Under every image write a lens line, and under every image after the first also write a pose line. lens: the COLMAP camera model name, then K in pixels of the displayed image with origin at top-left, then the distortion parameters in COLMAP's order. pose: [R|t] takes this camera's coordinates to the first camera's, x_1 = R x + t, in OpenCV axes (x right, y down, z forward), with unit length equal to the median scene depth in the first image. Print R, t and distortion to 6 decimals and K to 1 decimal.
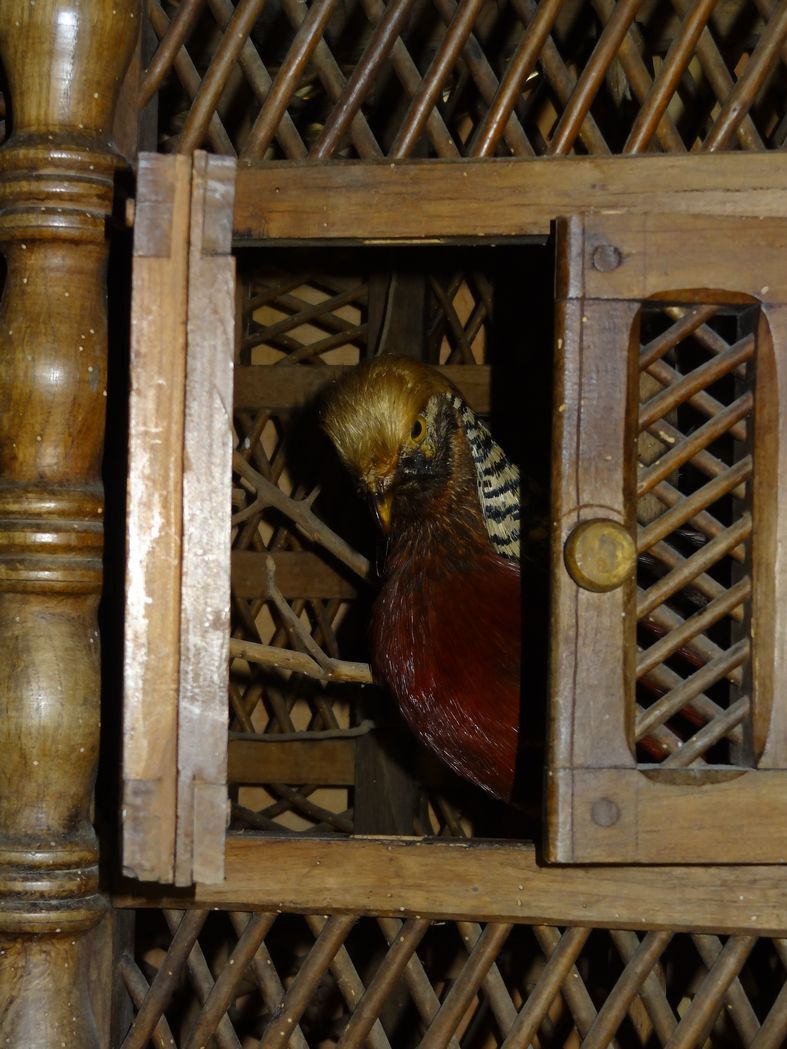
lens RADIAL K [[2150.3, 0, 394.1], [0, 2150.3, 523.5], [0, 0, 1]] dist [-0.112305, 0.000000]
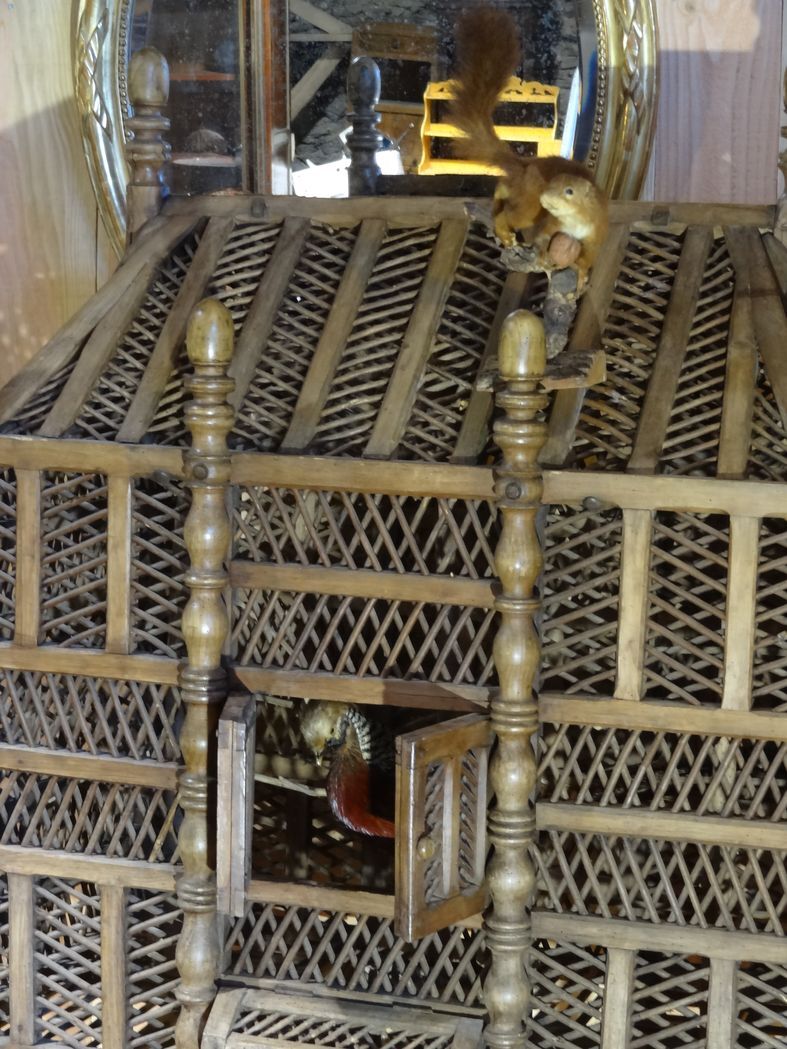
lens RADIAL K [[2536.5, 0, 391.4], [0, 2536.5, 471.5], [0, 0, 1]] dist [-0.011322, 0.000000]
pose [[0.992790, 0.021264, -0.117969, 0.485148], [-0.002856, 0.988057, 0.154061, -0.915768], [0.119836, -0.152614, 0.980994, -2.275242]]
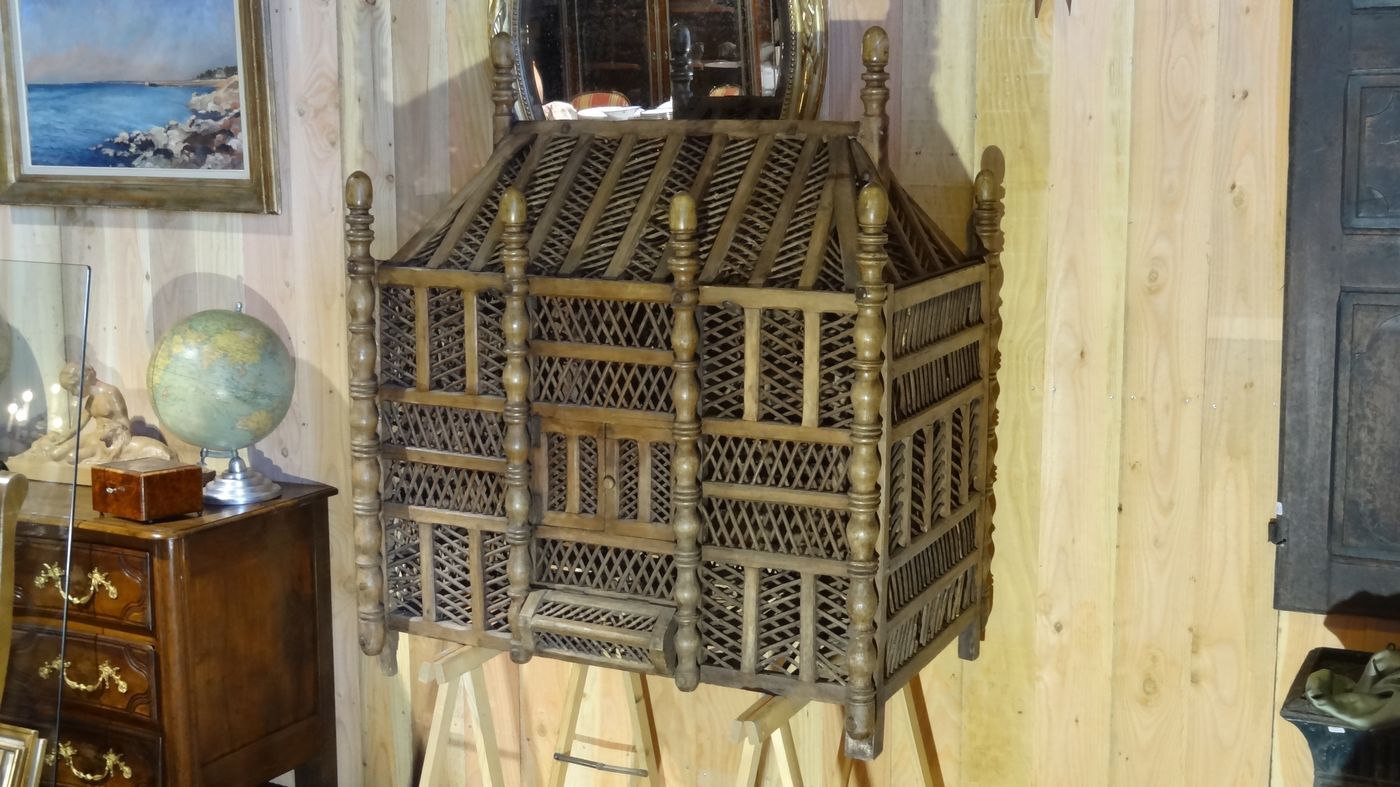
lens RADIAL K [[1756.6, 0, 695.7], [0, 1756.6, 360.4], [0, 0, 1]] dist [0.002847, 0.000000]
pose [[0.969273, 0.021867, -0.245013, 1.200172], [0.029467, 0.978547, 0.203903, -1.031911], [0.244215, -0.204858, 0.947836, -2.696520]]
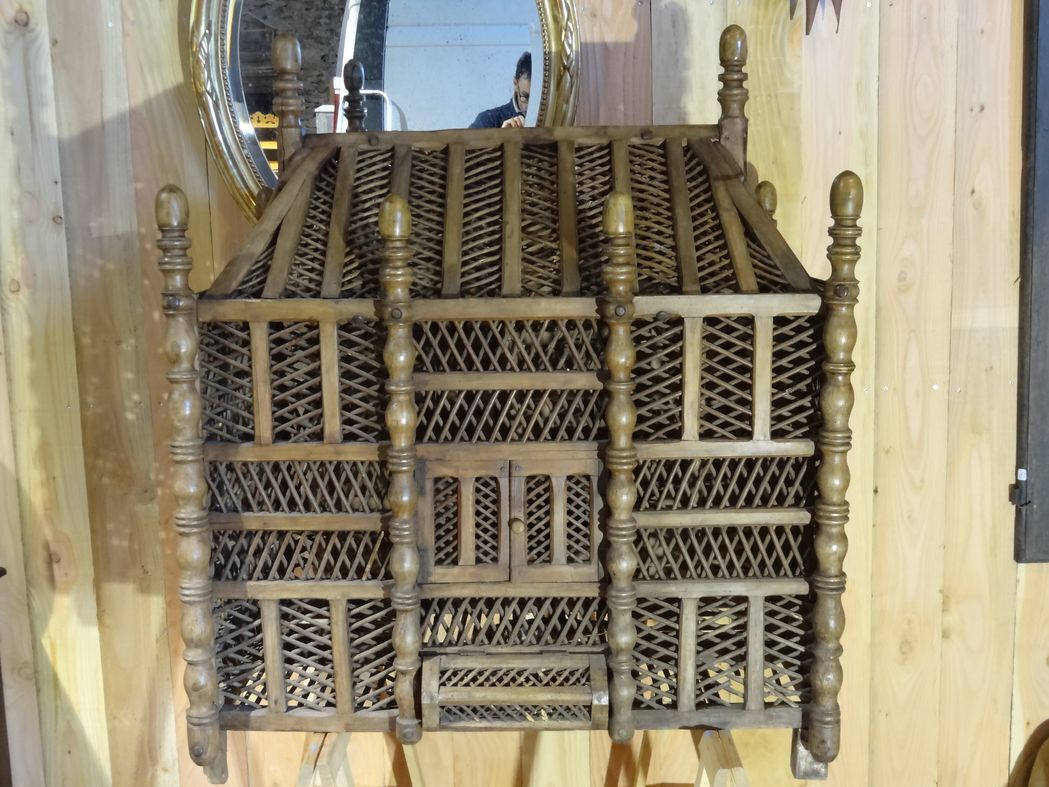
lens RADIAL K [[1233.0, 0, 535.9], [0, 1233.0, 389.9], [0, 0, 1]] dist [0.002379, 0.000000]
pose [[0.981982, -0.060026, 0.179190, -0.302630], [0.021163, 0.977178, 0.211367, -0.756616], [-0.187788, -0.203767, 0.960841, -1.408457]]
